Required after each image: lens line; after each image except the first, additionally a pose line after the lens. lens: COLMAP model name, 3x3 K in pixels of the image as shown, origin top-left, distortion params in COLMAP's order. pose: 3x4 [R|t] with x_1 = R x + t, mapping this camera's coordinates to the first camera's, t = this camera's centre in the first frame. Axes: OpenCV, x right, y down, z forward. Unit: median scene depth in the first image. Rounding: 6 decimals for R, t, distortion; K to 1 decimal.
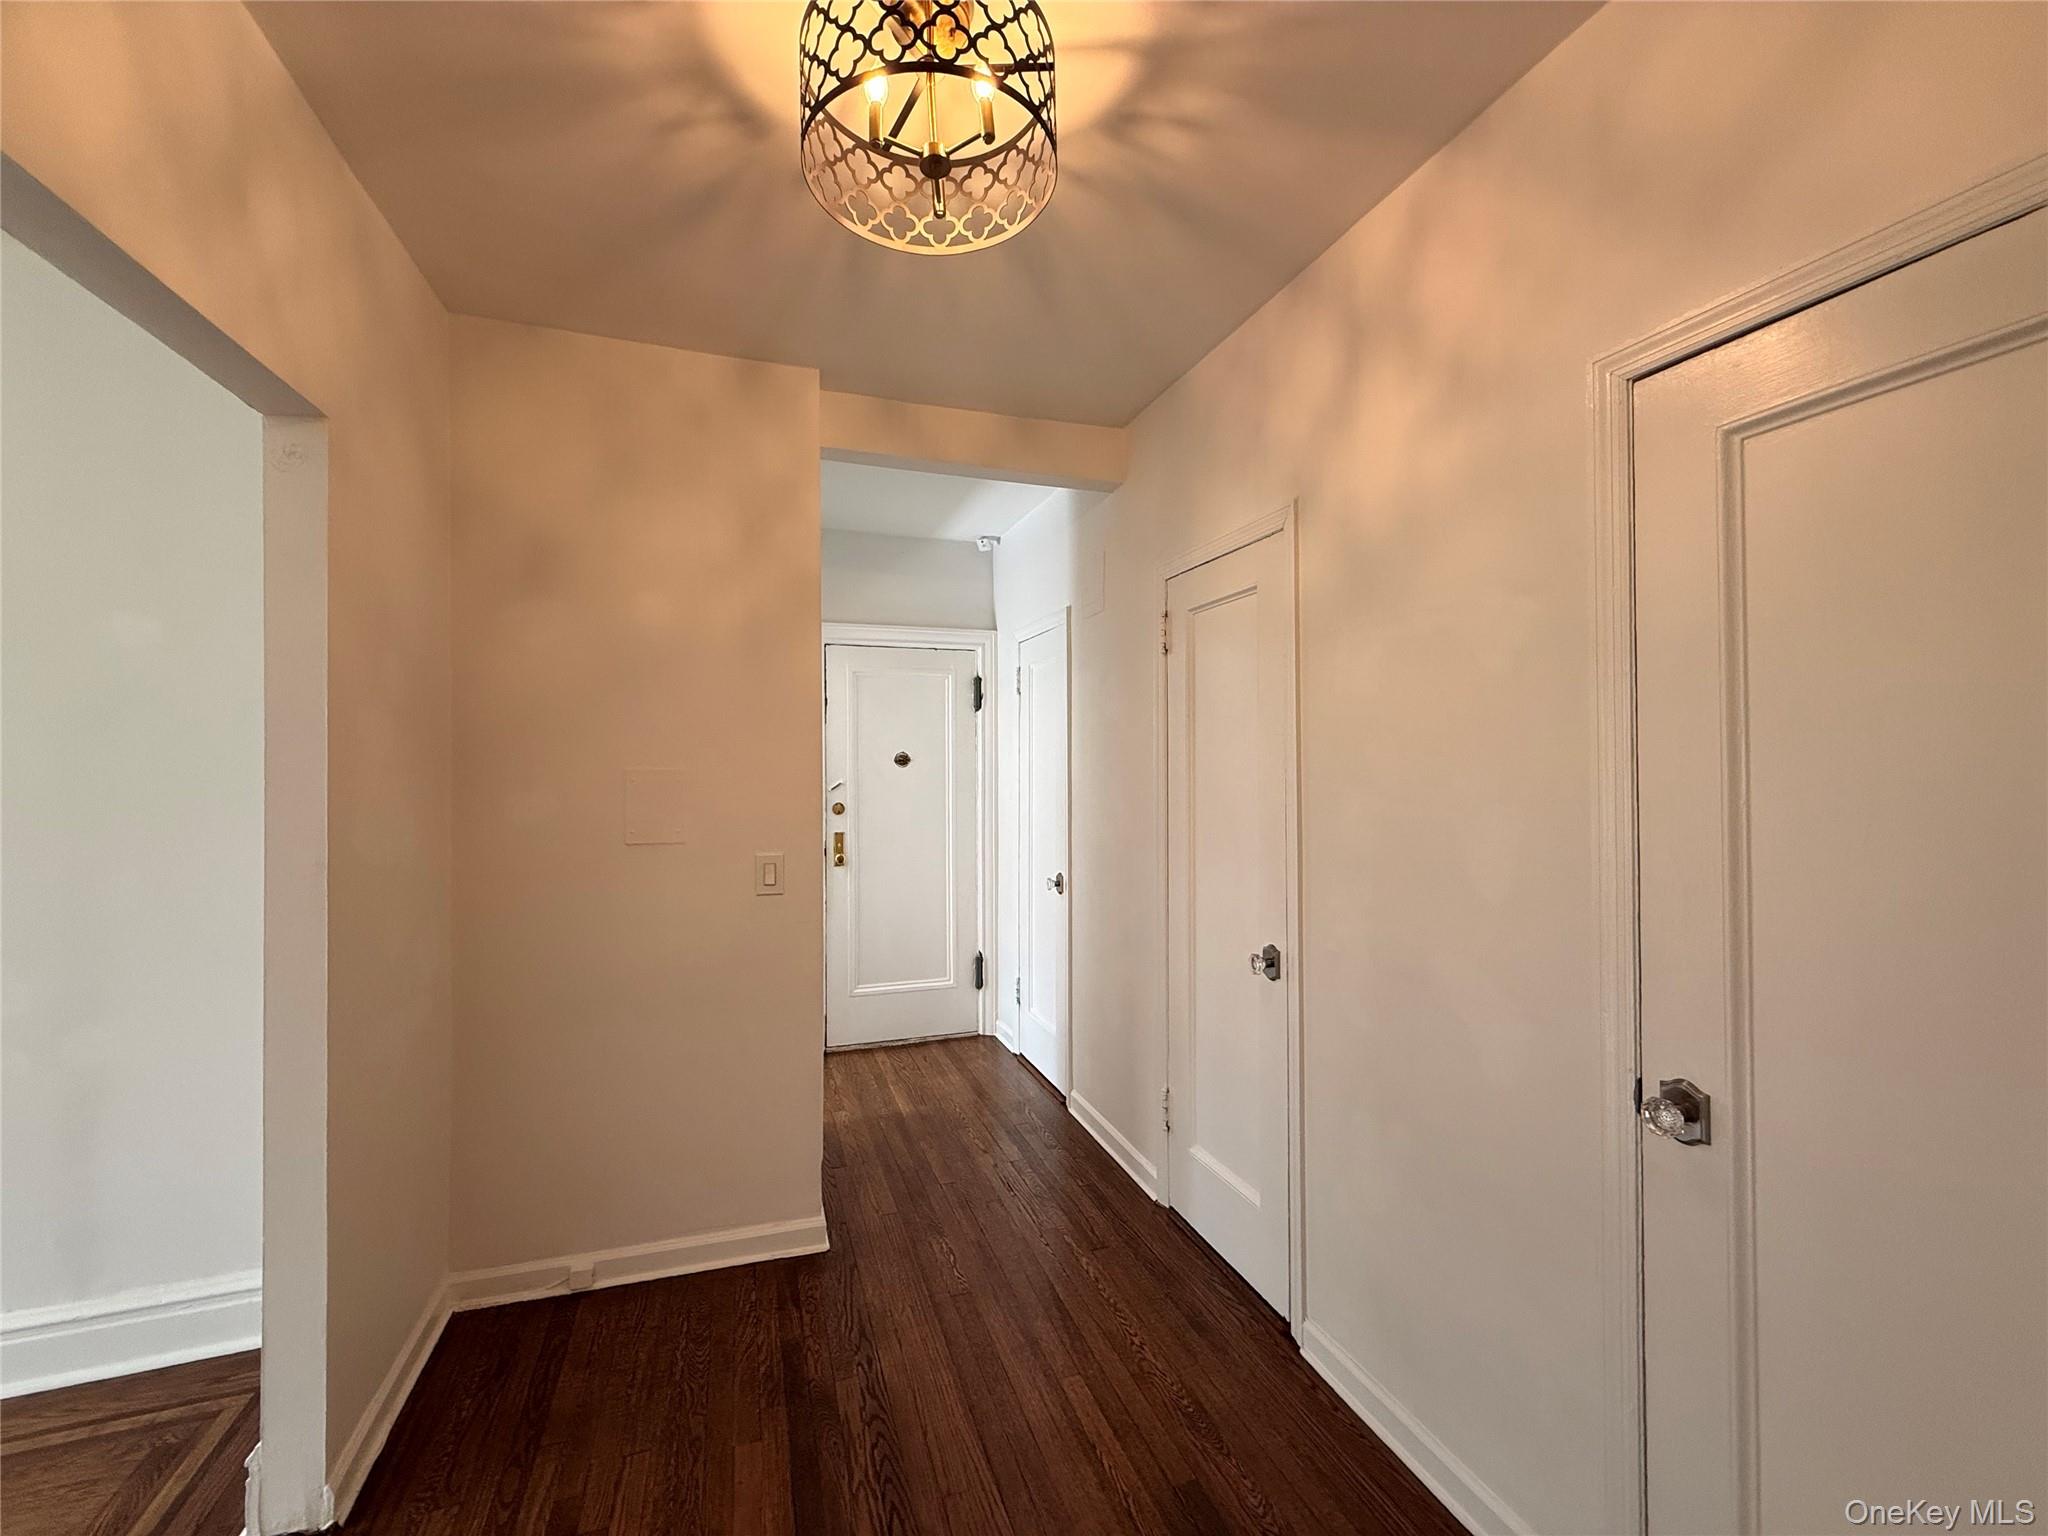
lens RADIAL K [[817.9, 0, 1013.9], [0, 817.9, 771.0], [0, 0, 1]] dist [0.000787, -0.000034]
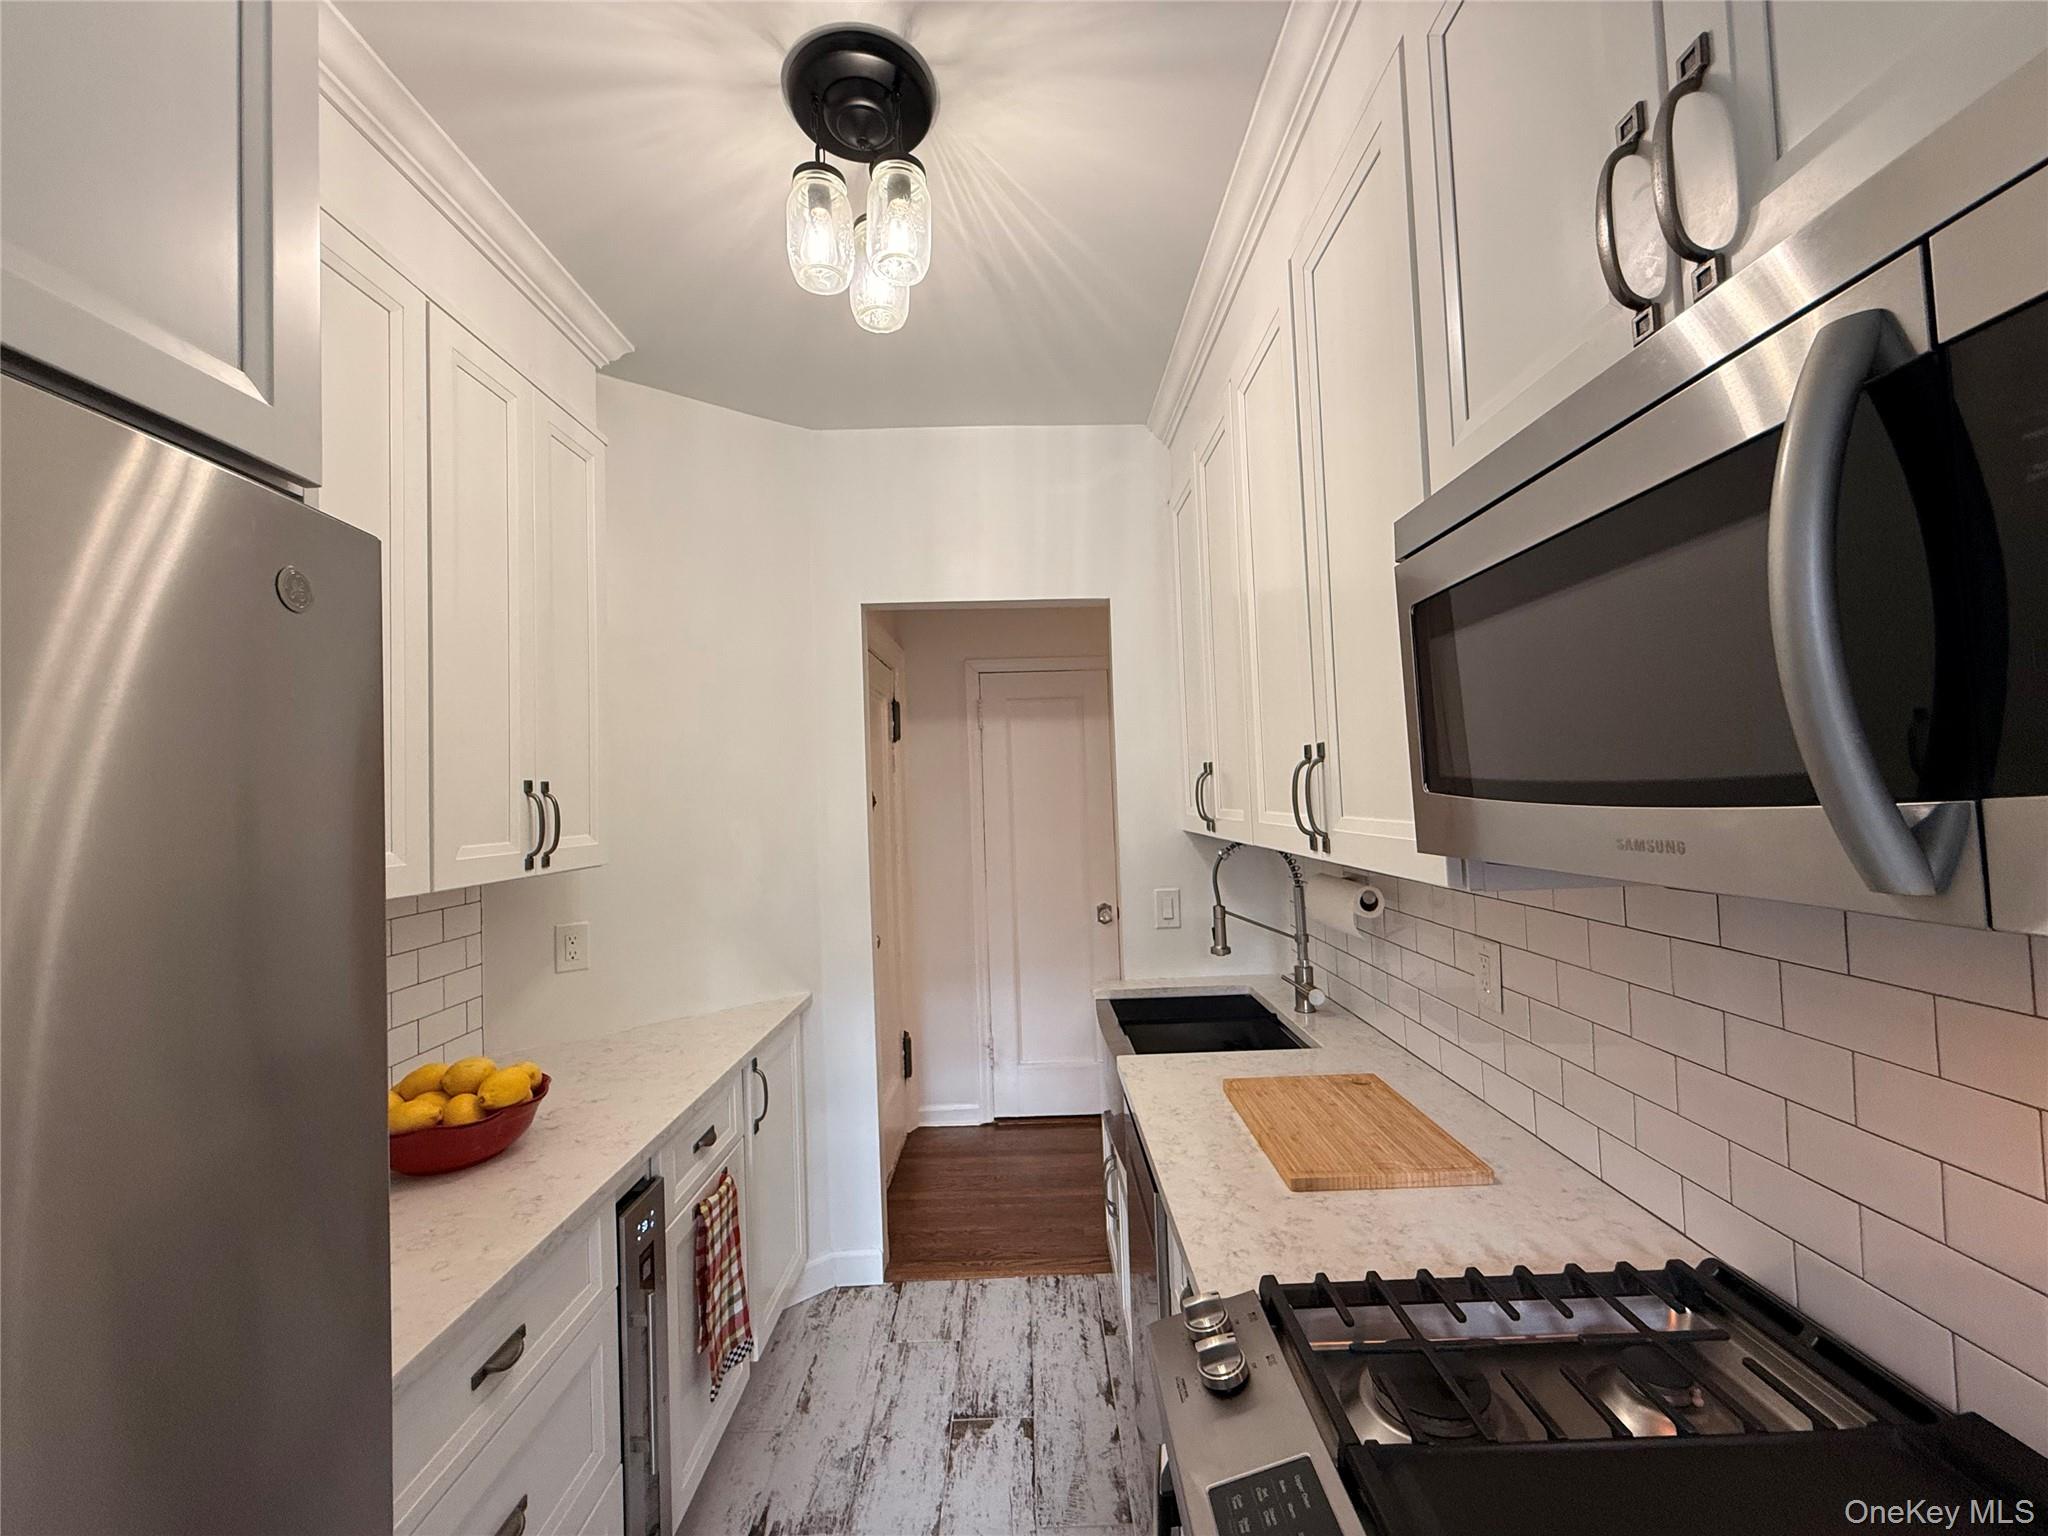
lens RADIAL K [[817.9, 0, 1018.7], [0, 817.9, 766.4], [0, 0, 1]] dist [0.000787, -0.000034]
pose [[0.327641, 0.028312, 0.944378, -1.338770], [0.030424, 0.998716, -0.040496, -0.018994], [-0.944312, 0.042000, 0.326359, 1.022972]]
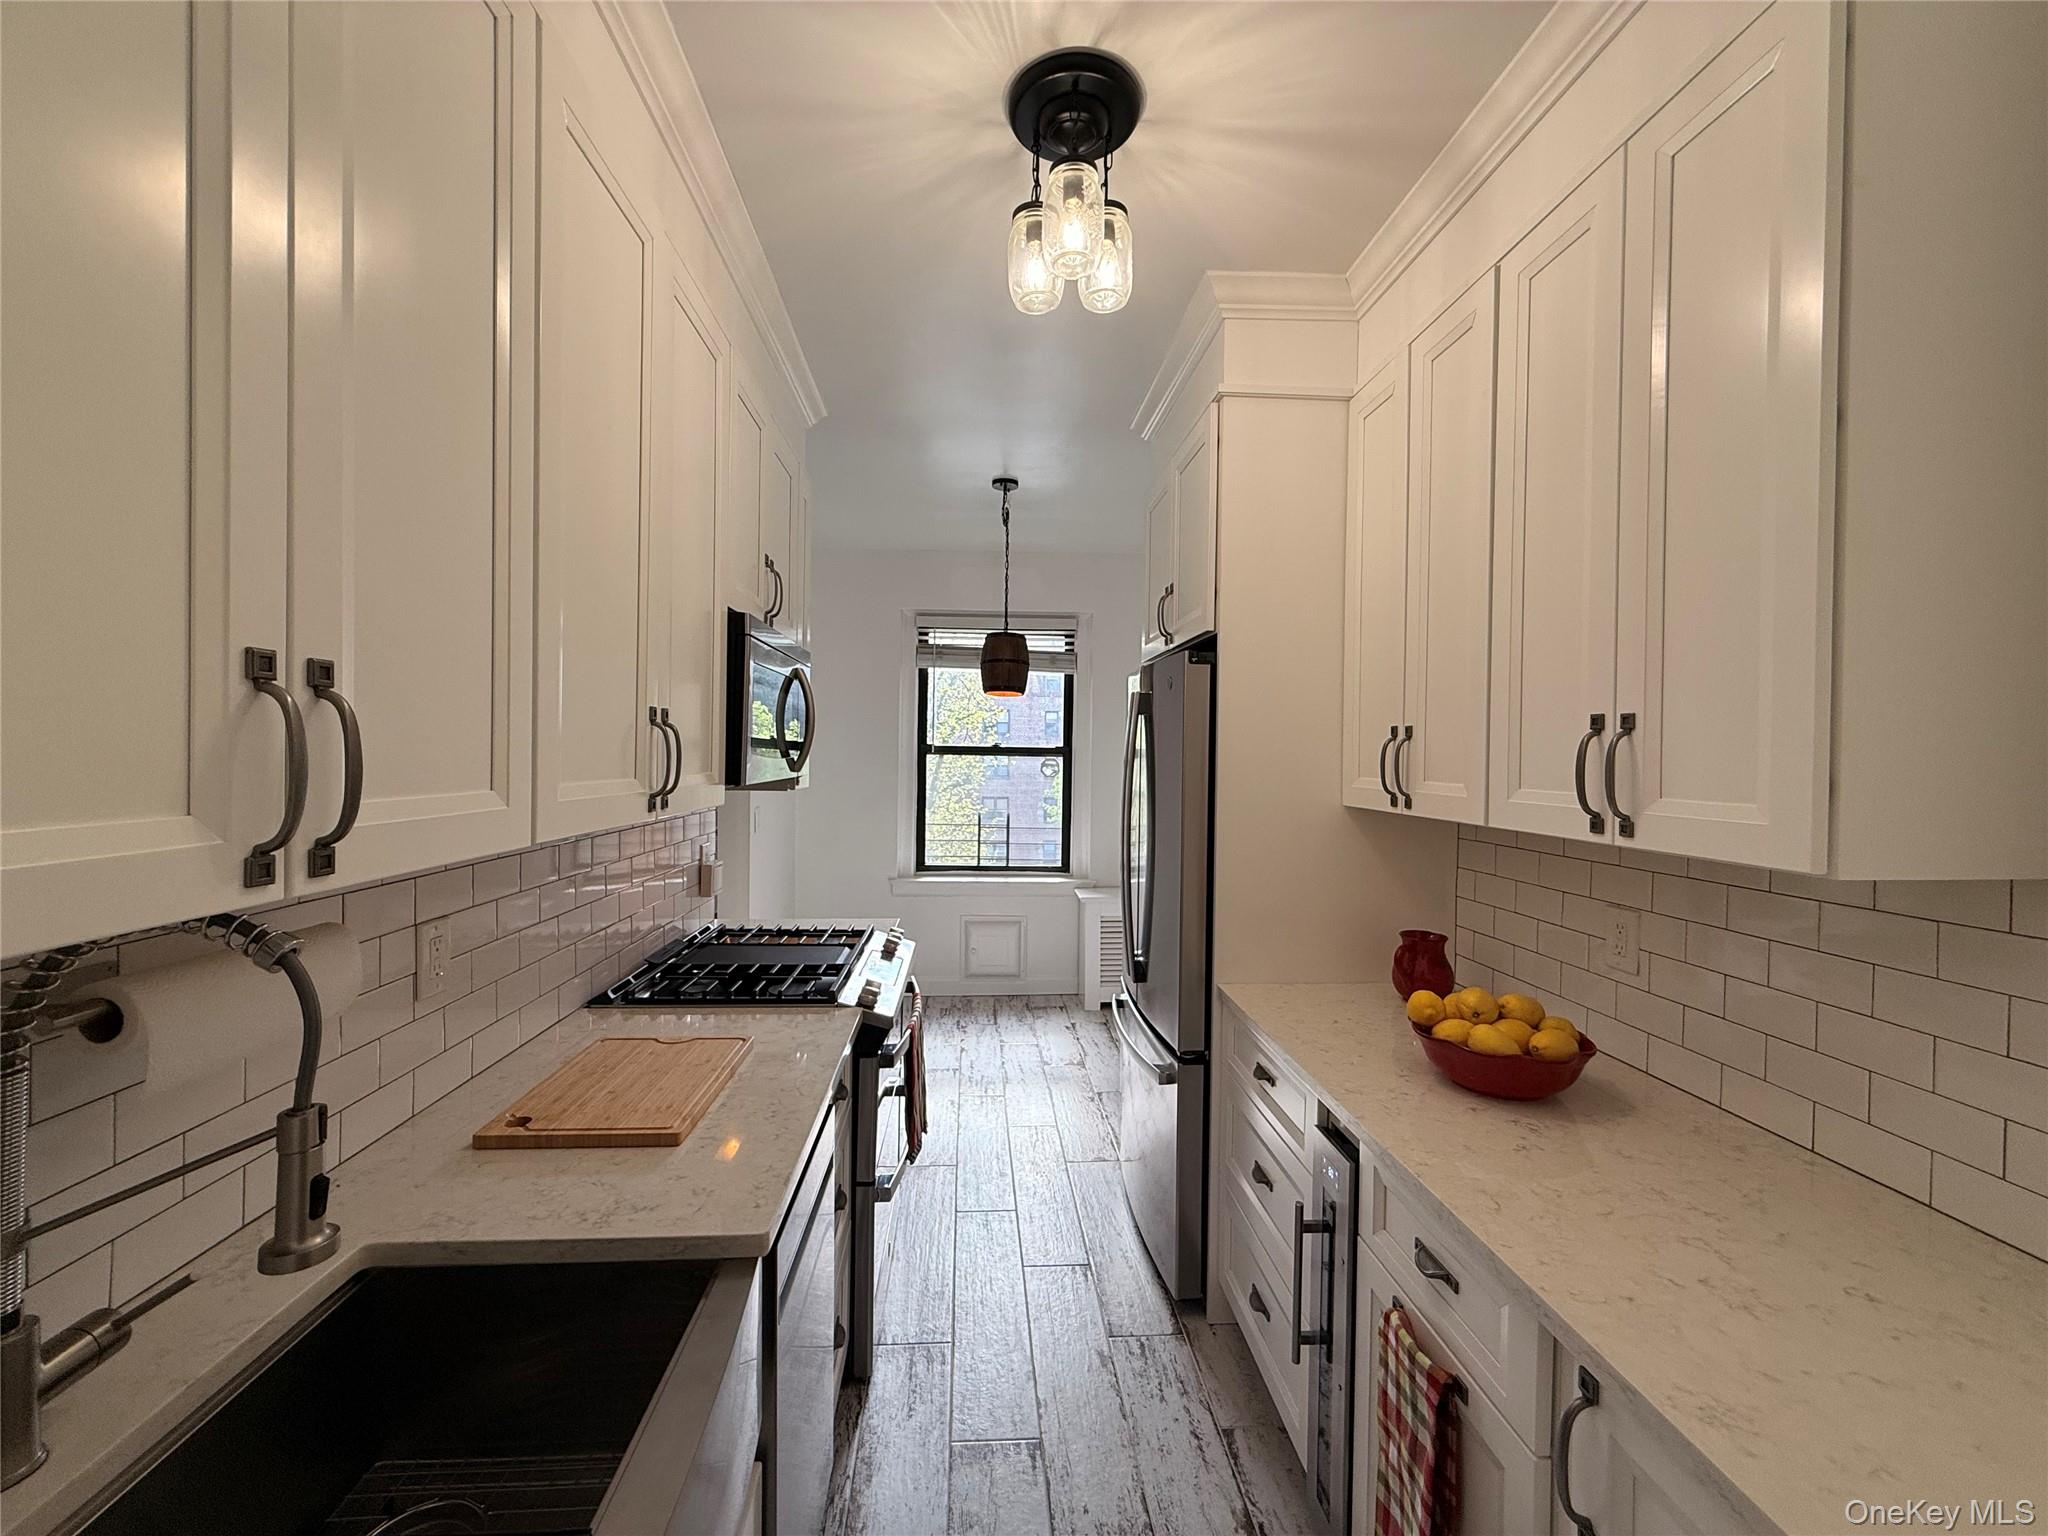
lens RADIAL K [[817.9, 0, 1018.8], [0, 817.9, 765.2], [0, 0, 1]] dist [0.000787, -0.000034]
pose [[-0.265465, 0.014954, -0.964005, -0.325074], [-0.006960, 0.999824, 0.017426, -0.021512], [0.964095, 0.011335, -0.265314, 1.388217]]
